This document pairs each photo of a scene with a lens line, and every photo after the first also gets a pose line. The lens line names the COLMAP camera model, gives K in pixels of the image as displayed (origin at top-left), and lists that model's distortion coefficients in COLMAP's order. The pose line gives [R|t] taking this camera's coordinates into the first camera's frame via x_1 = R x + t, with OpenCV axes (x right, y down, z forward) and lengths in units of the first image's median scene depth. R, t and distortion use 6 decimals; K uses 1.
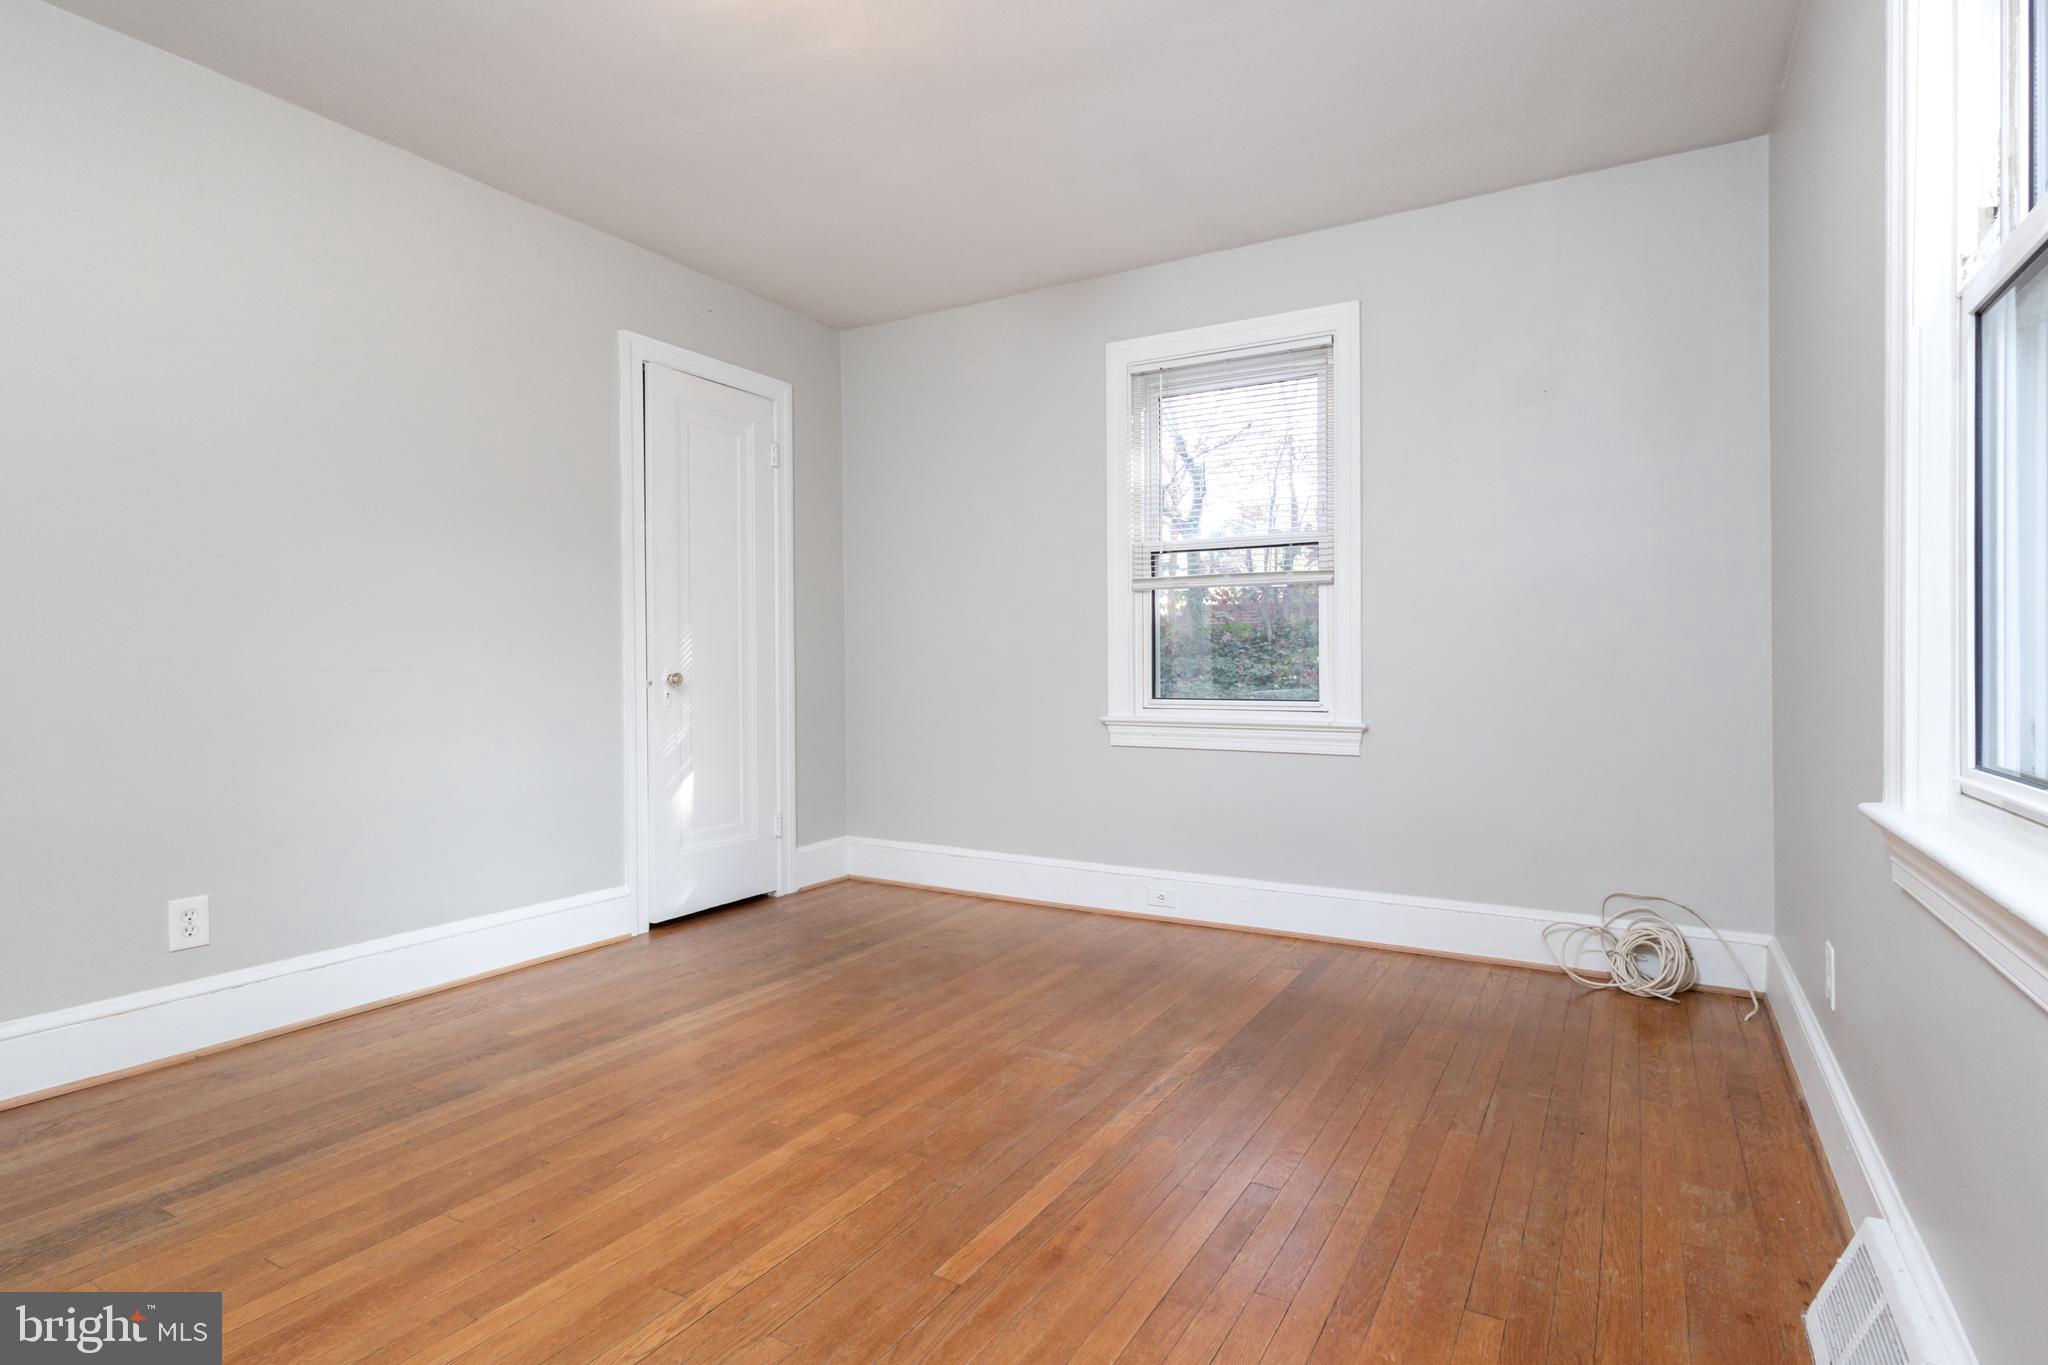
lens RADIAL K [[977.2, 0, 1023.1], [0, 977.2, 672.6], [0, 0, 1]] dist [0.011027, -0.000337]
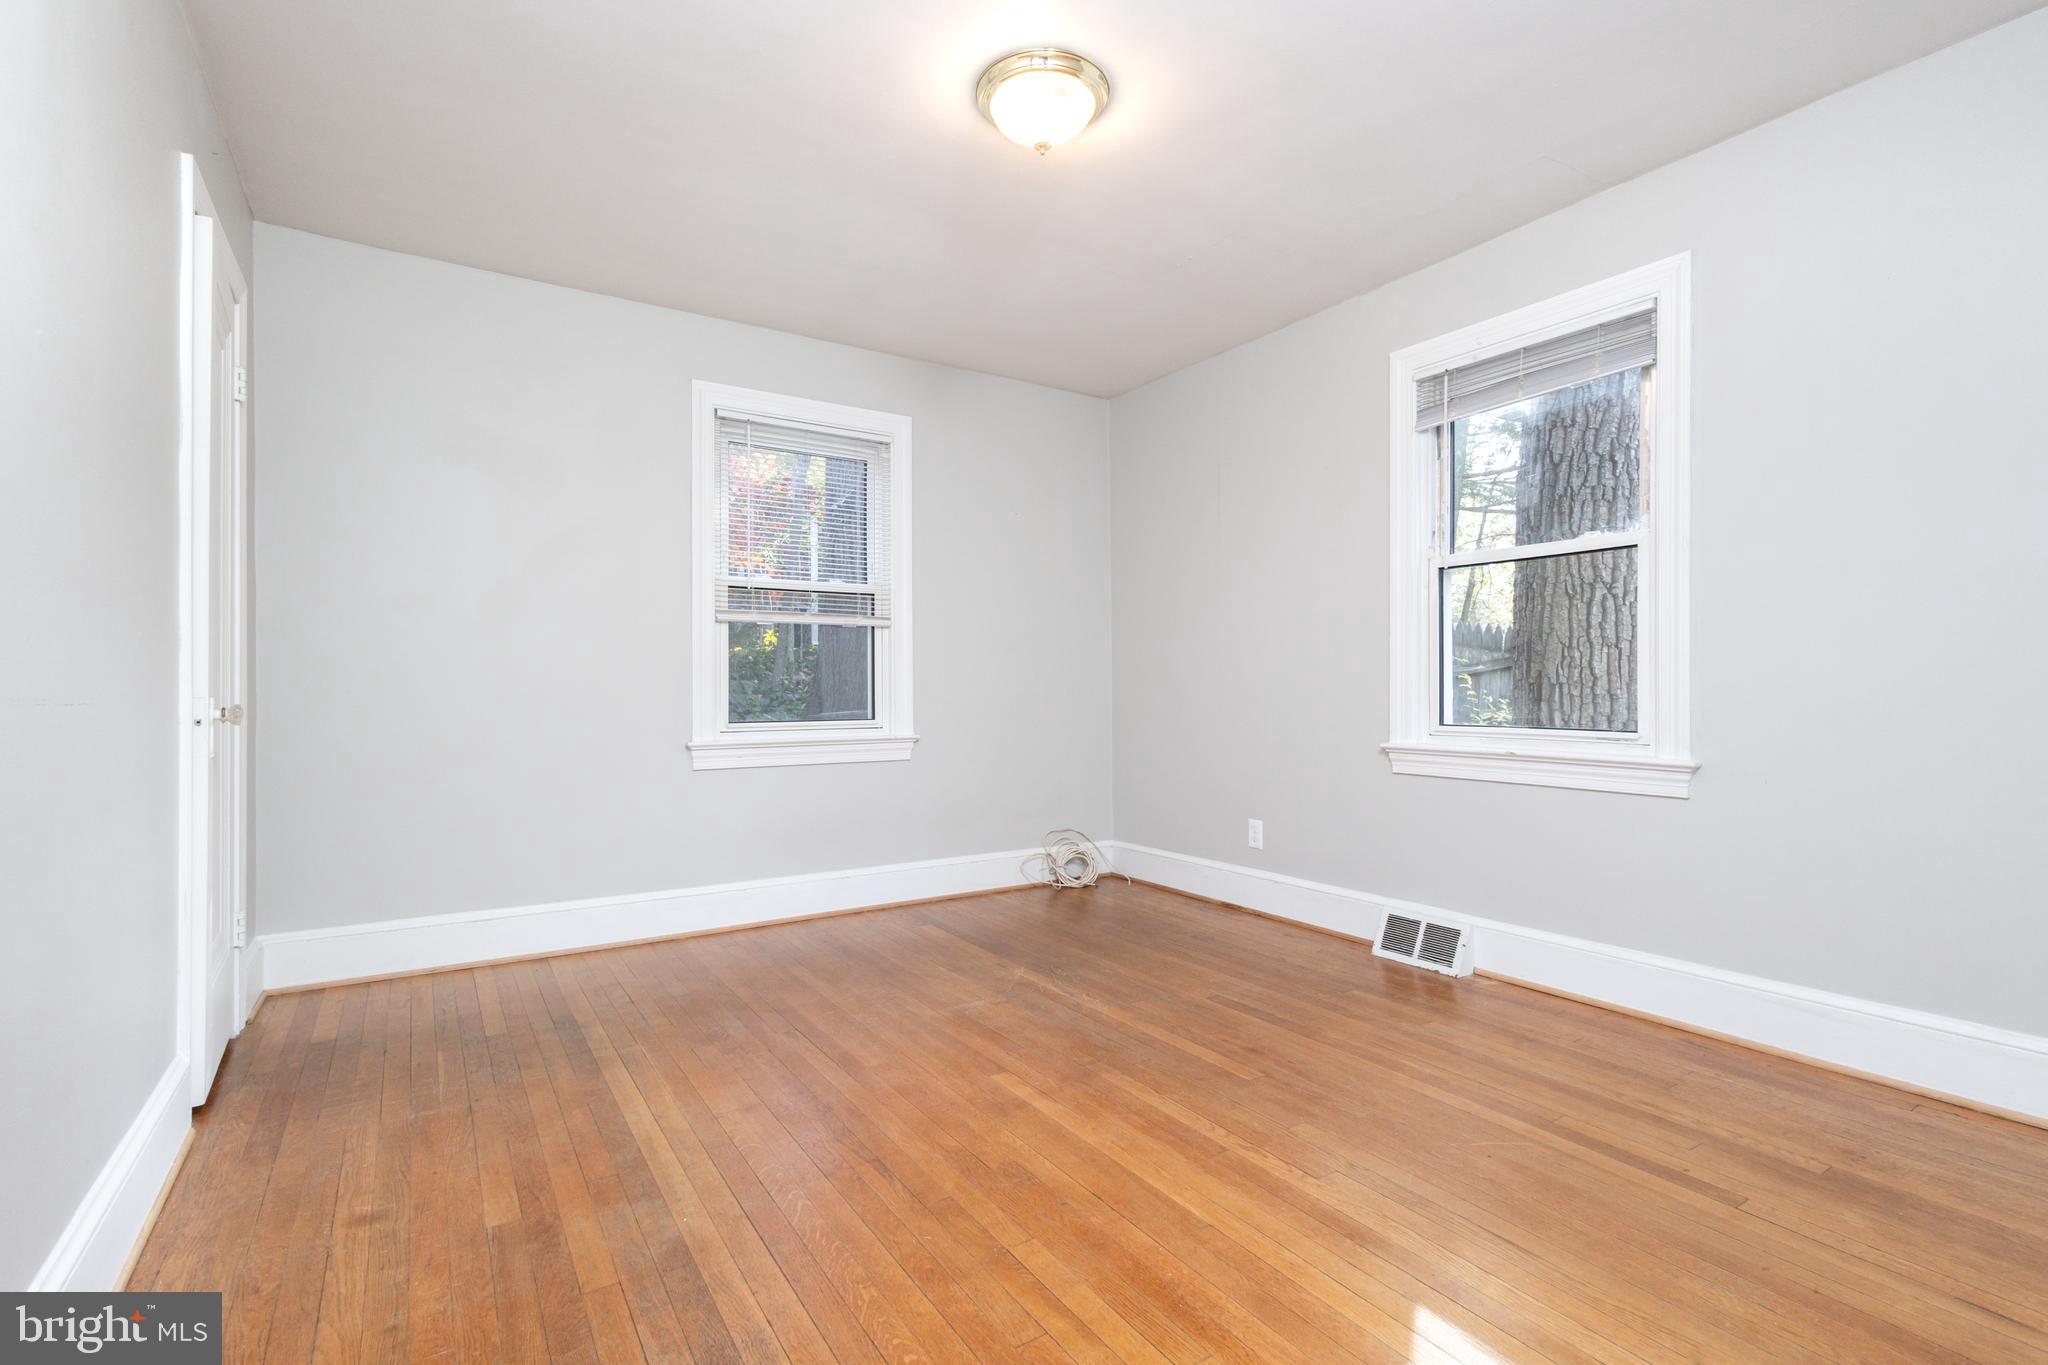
lens RADIAL K [[941.6, 0, 1019.1], [0, 941.6, 676.9], [0, 0, 1]] dist [0.009817, -0.003574]
pose [[0.474603, 0.013992, 0.880089, -0.948125], [0.008181, 0.999760, -0.020307, 0.000086], [-0.880162, 0.016837, 0.474375, 0.356838]]
